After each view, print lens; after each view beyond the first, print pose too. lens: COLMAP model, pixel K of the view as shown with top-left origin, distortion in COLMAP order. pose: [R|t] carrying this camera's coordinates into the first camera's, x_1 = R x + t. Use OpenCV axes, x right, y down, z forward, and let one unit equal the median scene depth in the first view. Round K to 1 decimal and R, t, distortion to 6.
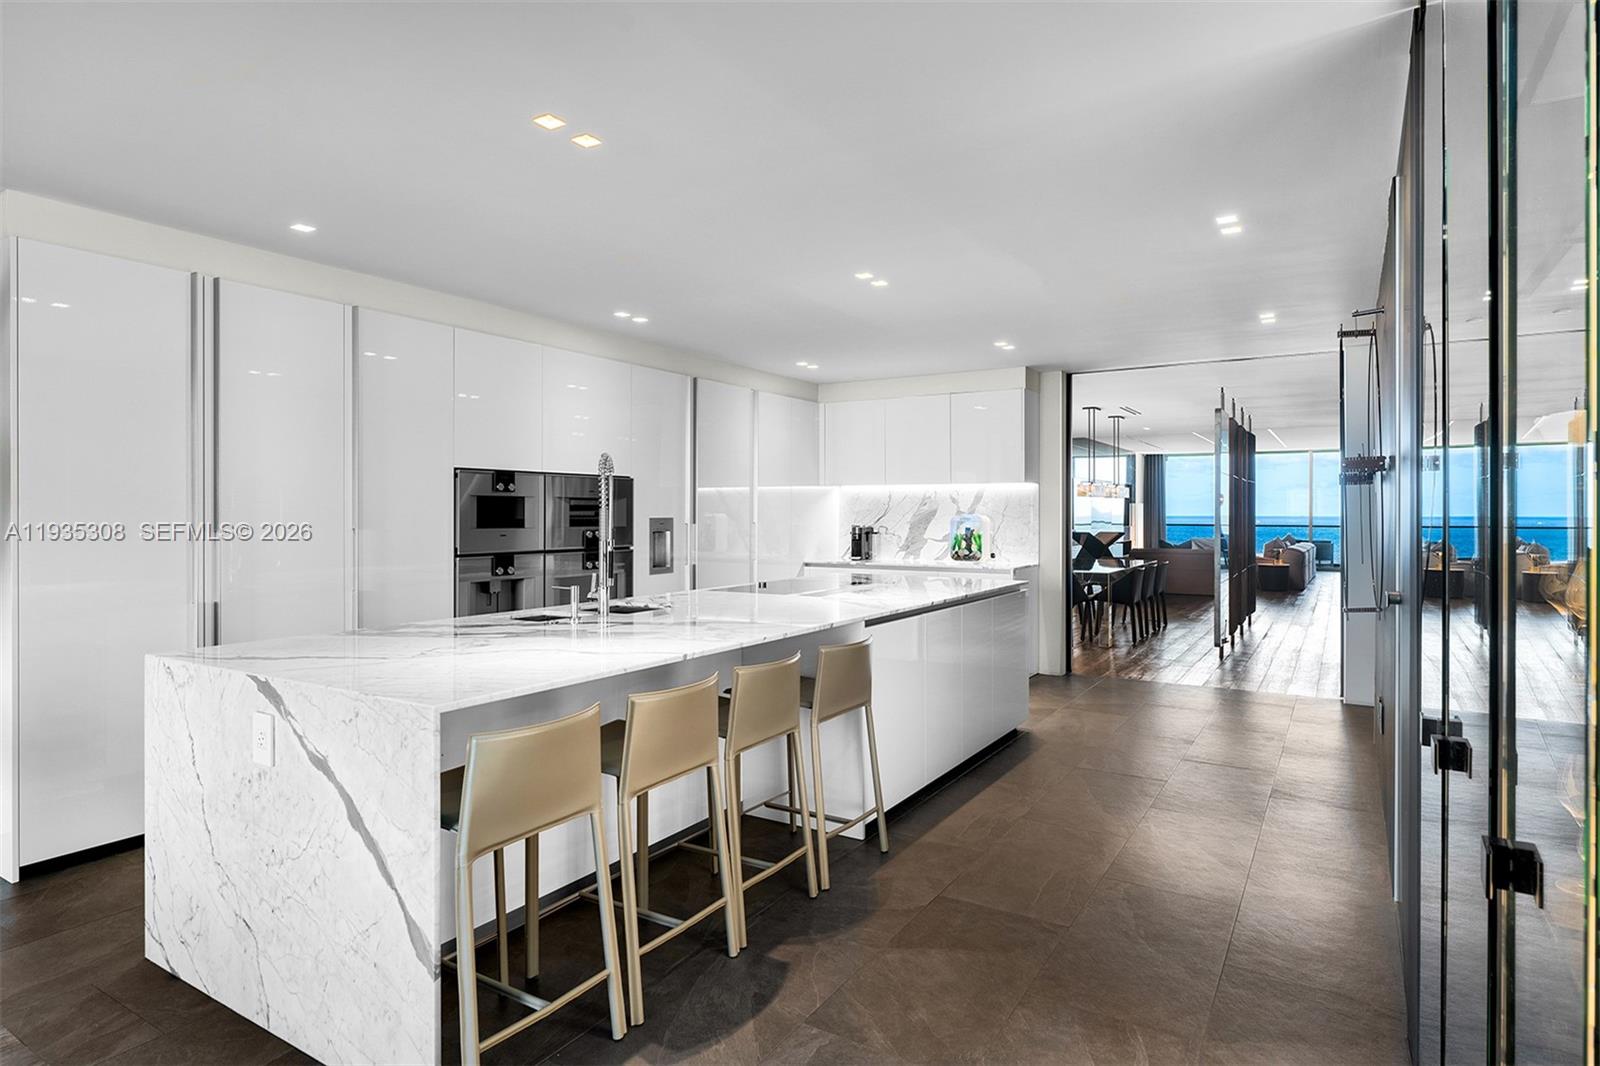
lens RADIAL K [[871.7, 0, 799.8], [0, 871.7, 538.0], [0, 0, 1]] dist [-0.000376, -0.000761]
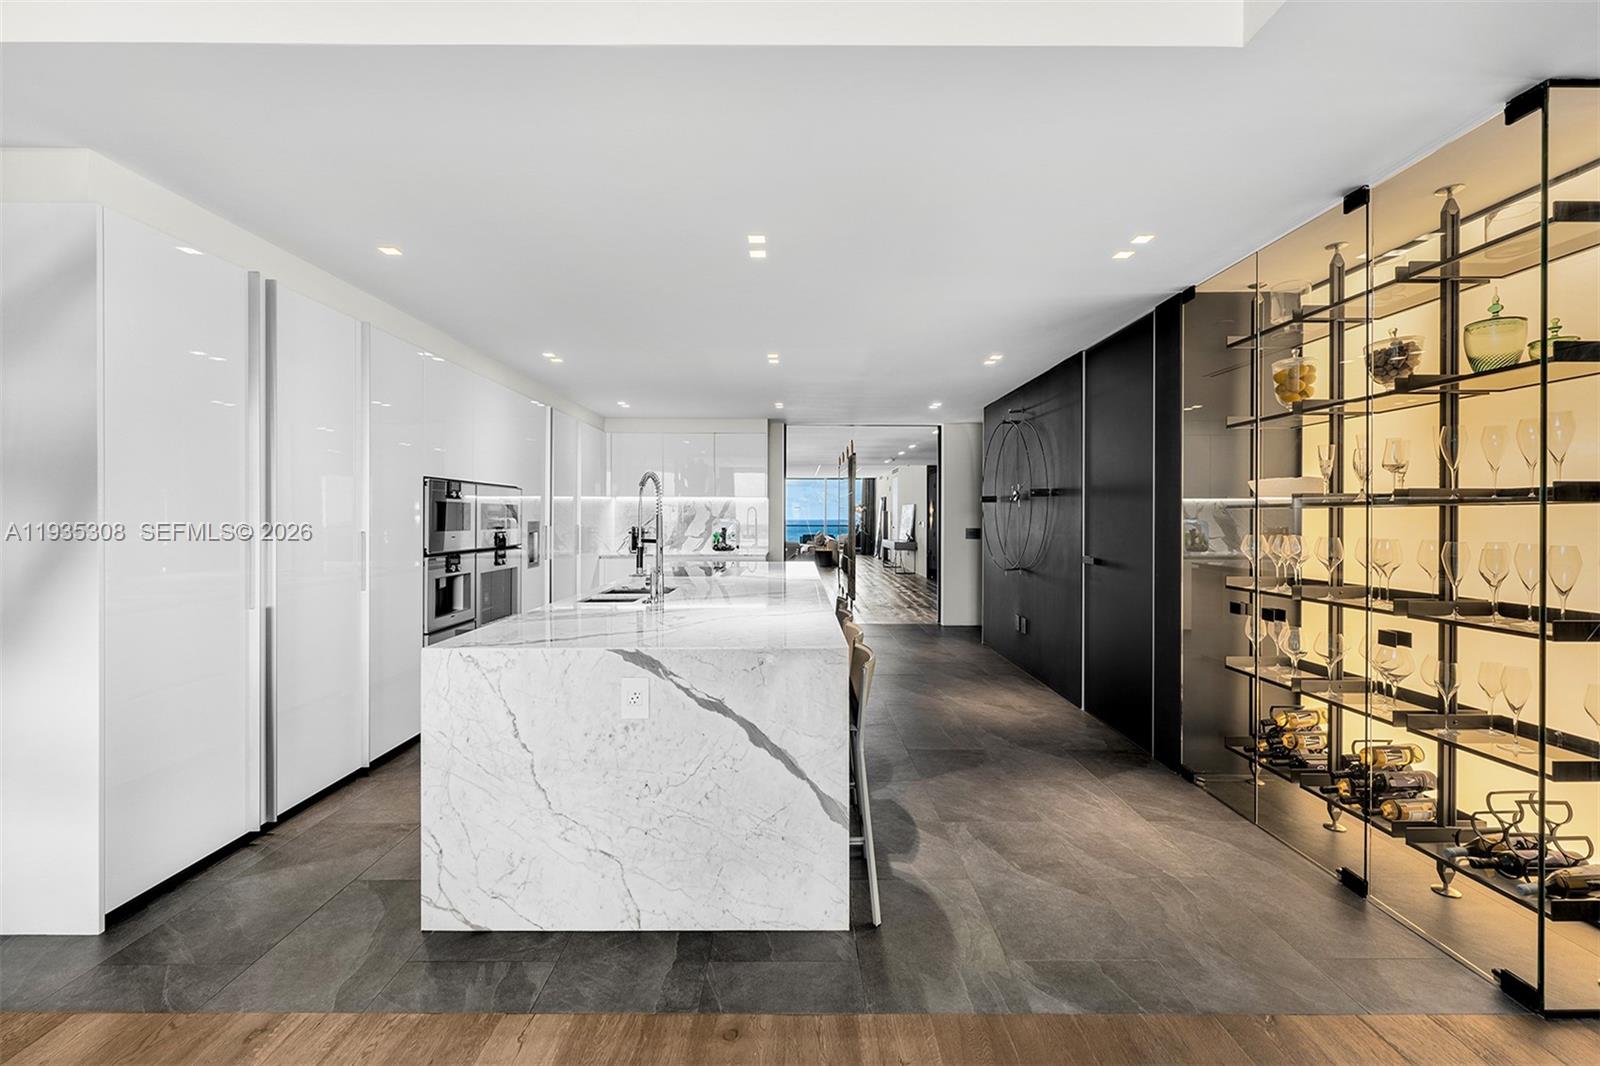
lens RADIAL K [[657.5, 0, 794.1], [0, 657.5, 537.0], [0, 0, 1]] dist [0.001095, -0.000321]
pose [[0.847605, -0.014513, 0.530429, -0.880248], [0.014044, 0.999889, 0.004916, -0.001775], [-0.530442, 0.003282, 0.847715, 0.075110]]
